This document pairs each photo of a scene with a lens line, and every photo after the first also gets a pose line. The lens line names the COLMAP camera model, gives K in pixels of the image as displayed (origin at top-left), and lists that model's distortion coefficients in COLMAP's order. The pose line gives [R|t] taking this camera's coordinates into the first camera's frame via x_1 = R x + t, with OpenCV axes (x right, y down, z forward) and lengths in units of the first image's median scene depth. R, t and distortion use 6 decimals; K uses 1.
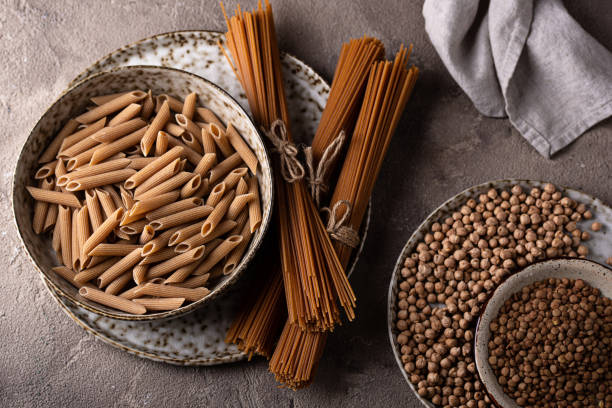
lens RADIAL K [[2050.3, 0, 306.0], [0, 2050.3, 204.0], [0, 0, 1]] dist [-0.132425, -1.176686]
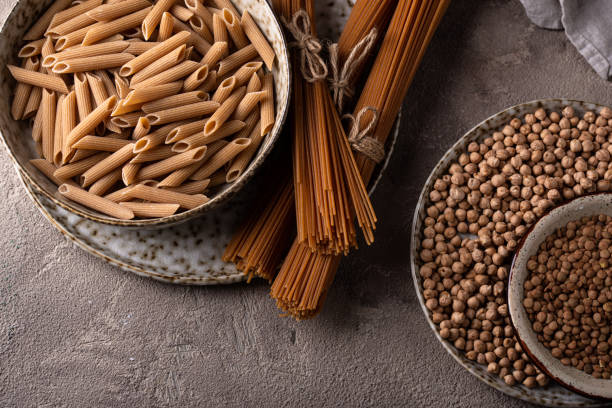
lens RADIAL K [[2050.3, 0, 306.0], [0, 2050.3, 204.0], [0, 0, 1]] dist [-0.132425, -1.176686]
pose [[0.997269, 0.073853, 0.000513, -0.006148], [-0.073855, 0.997233, 0.008468, 0.033695], [0.000114, -0.008483, 0.999964, 0.130626]]
